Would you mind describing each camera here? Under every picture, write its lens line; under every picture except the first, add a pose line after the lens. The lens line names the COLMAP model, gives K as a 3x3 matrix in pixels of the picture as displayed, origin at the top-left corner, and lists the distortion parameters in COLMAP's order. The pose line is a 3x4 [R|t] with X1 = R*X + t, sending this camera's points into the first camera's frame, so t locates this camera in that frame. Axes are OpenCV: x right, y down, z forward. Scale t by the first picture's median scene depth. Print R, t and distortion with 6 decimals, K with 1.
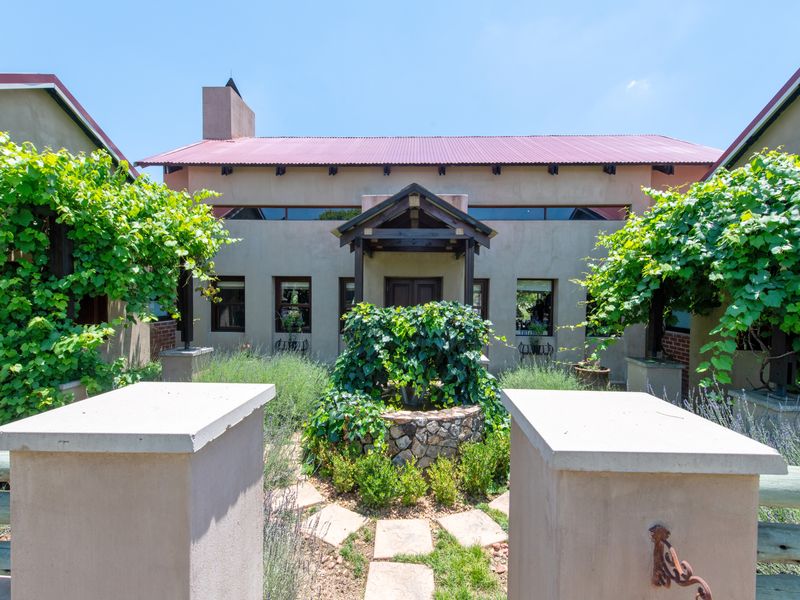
lens RADIAL K [[356.6, 0, 400.0], [0, 356.6, 300.0], [0, 0, 1]] dist [-0.016680, -0.000597]
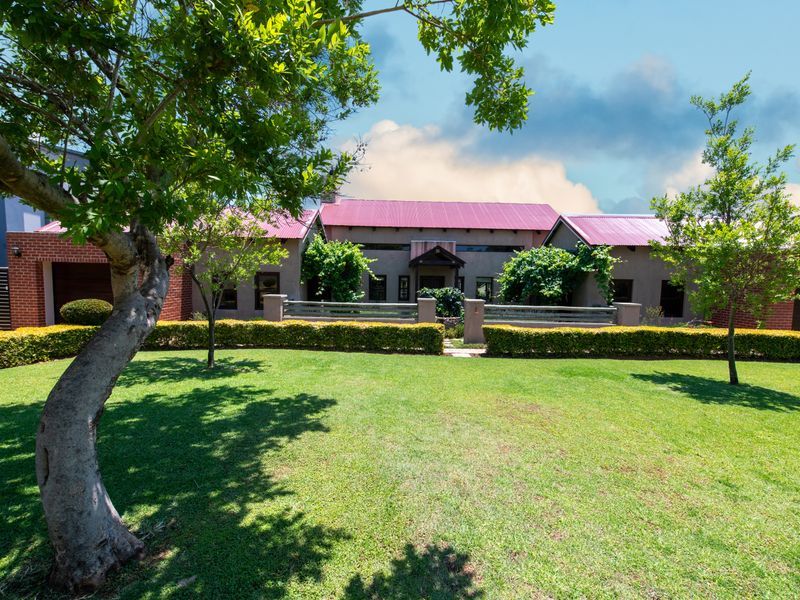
lens RADIAL K [[356.6, 0, 400.0], [0, 356.6, 300.0], [0, 0, 1]] dist [-0.016680, -0.000597]
pose [[0.998348, 0.004261, 0.057294, -0.391243], [-0.006818, 0.998986, 0.044496, -0.015219], [-0.057046, -0.044813, 0.997365, -1.687490]]
